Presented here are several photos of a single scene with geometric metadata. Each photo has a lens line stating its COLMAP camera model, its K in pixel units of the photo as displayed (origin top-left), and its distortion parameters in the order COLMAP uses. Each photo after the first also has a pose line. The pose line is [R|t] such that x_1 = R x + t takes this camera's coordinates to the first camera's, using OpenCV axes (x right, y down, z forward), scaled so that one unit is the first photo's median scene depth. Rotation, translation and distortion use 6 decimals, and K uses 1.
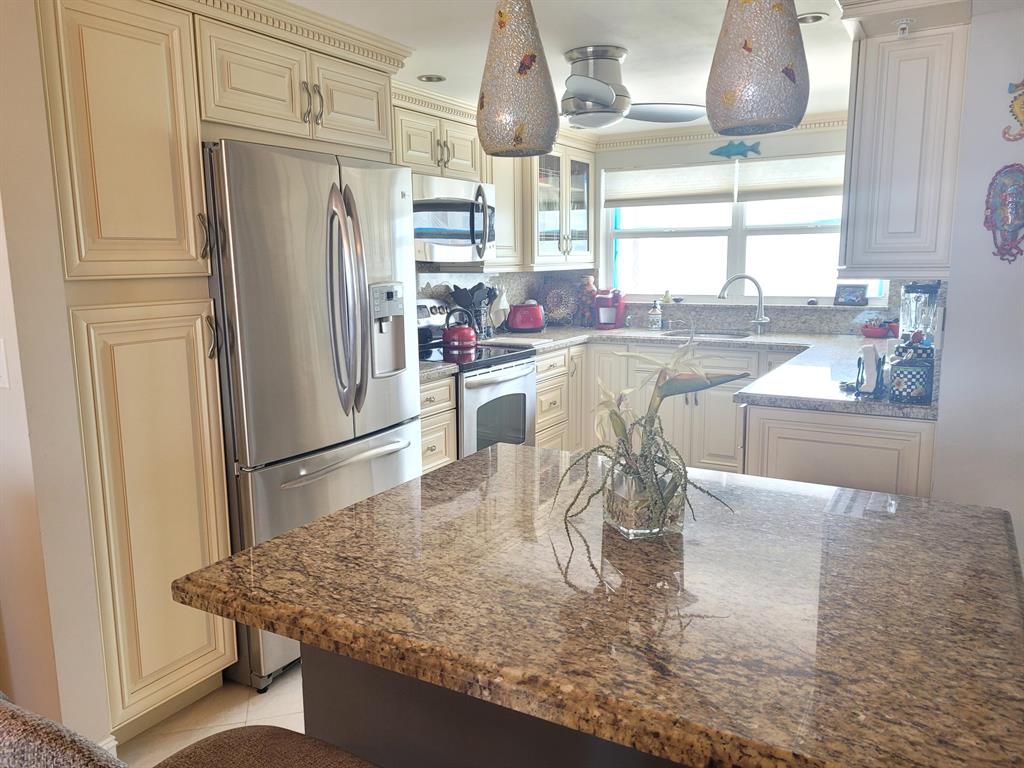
lens RADIAL K [[780.6, 0, 516.4], [0, 780.6, 380.0], [0, 0, 1]] dist [0.046974, -0.048995]
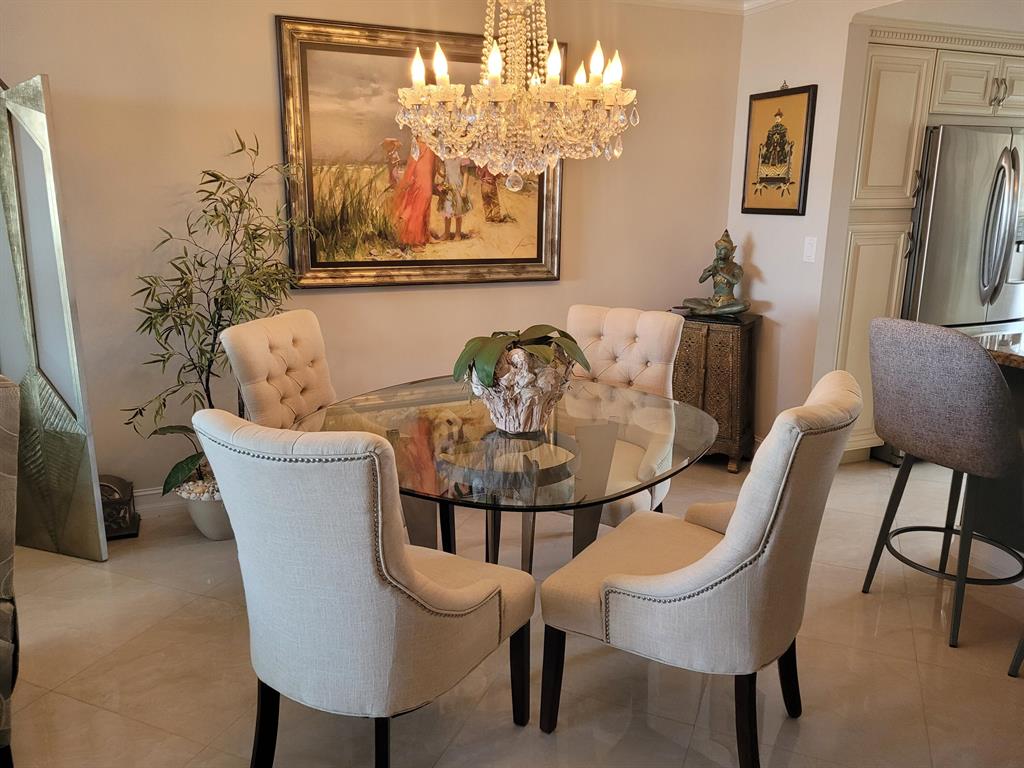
lens RADIAL K [[792.1, 0, 496.0], [0, 792.1, 382.2], [0, 0, 1]] dist [0.045922, -0.035930]
pose [[0.788185, 0.160451, -0.594154, -0.010832], [-0.110187, 0.986608, 0.120263, 0.064548], [0.605494, -0.029321, 0.795310, -0.463926]]
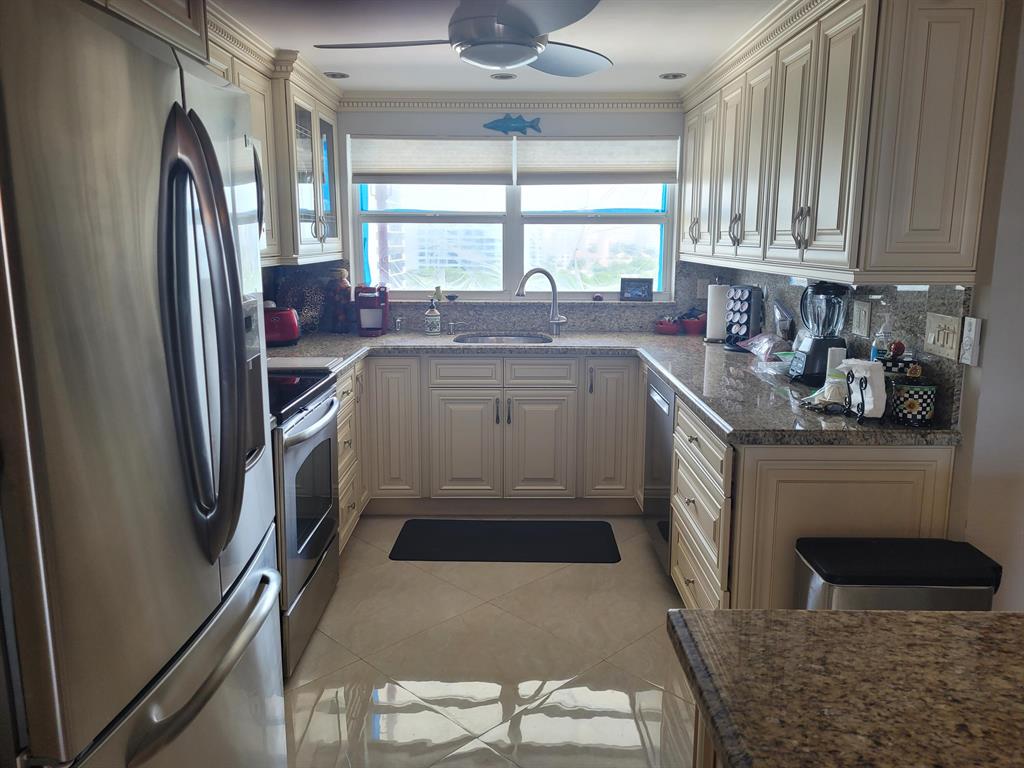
lens RADIAL K [[777.3, 0, 526.8], [0, 777.3, 362.1], [0, 0, 1]] dist [0.050315, -0.048761]
pose [[0.864016, -0.065262, 0.499216, -0.169001], [0.065052, 0.997722, 0.017843, -0.048208], [-0.499243, 0.017059, 0.866294, 0.266317]]
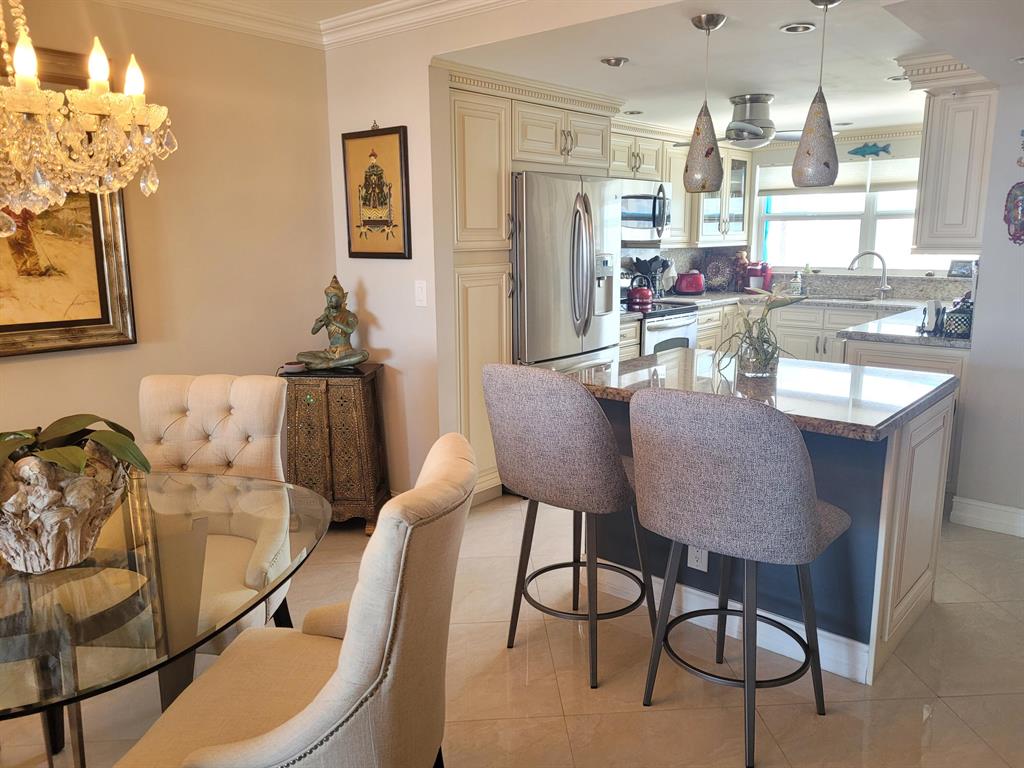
lens RADIAL K [[780.6, 0, 516.4], [0, 780.6, 380.0], [0, 0, 1]] dist [0.046974, -0.048995]
pose [[0.981569, 0.040116, -0.186849, -0.023124], [-0.034153, 0.998803, 0.035025, 0.048353], [0.188031, -0.027998, 0.981764, -0.360661]]
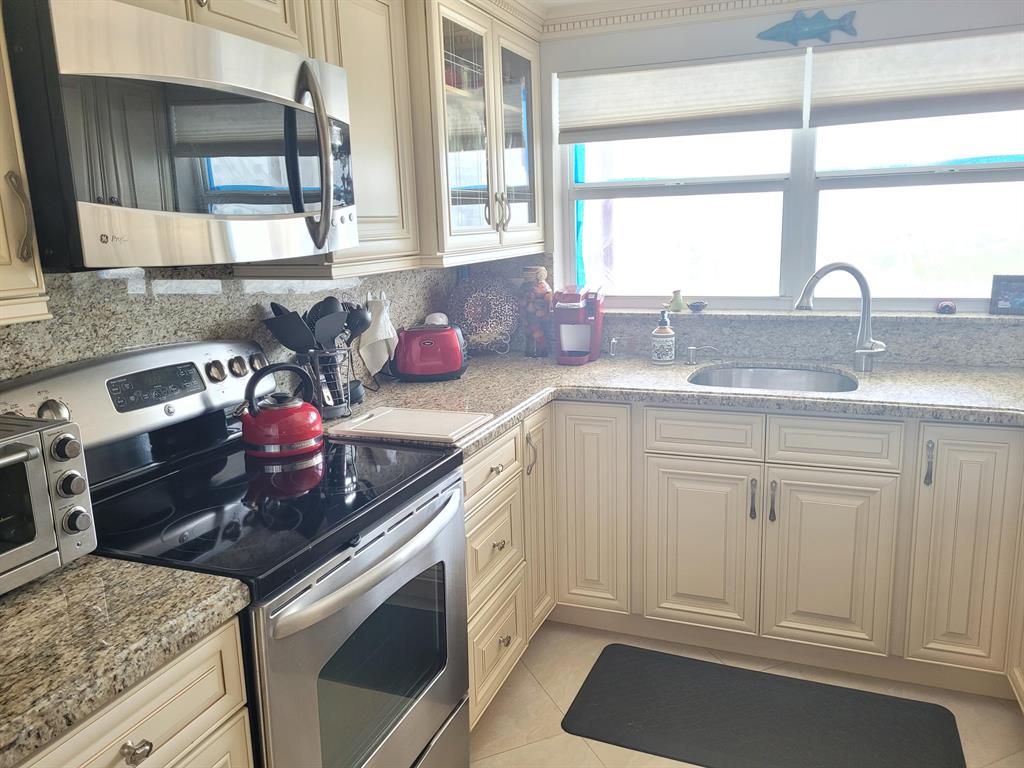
lens RADIAL K [[780.6, 0, 516.4], [0, 780.6, 380.0], [0, 0, 1]] dist [0.046974, -0.048995]
pose [[0.989739, -0.045343, 0.135505, -0.002160], [0.039635, 0.998221, 0.044531, -0.091171], [-0.137283, -0.038703, 0.989775, 0.521446]]
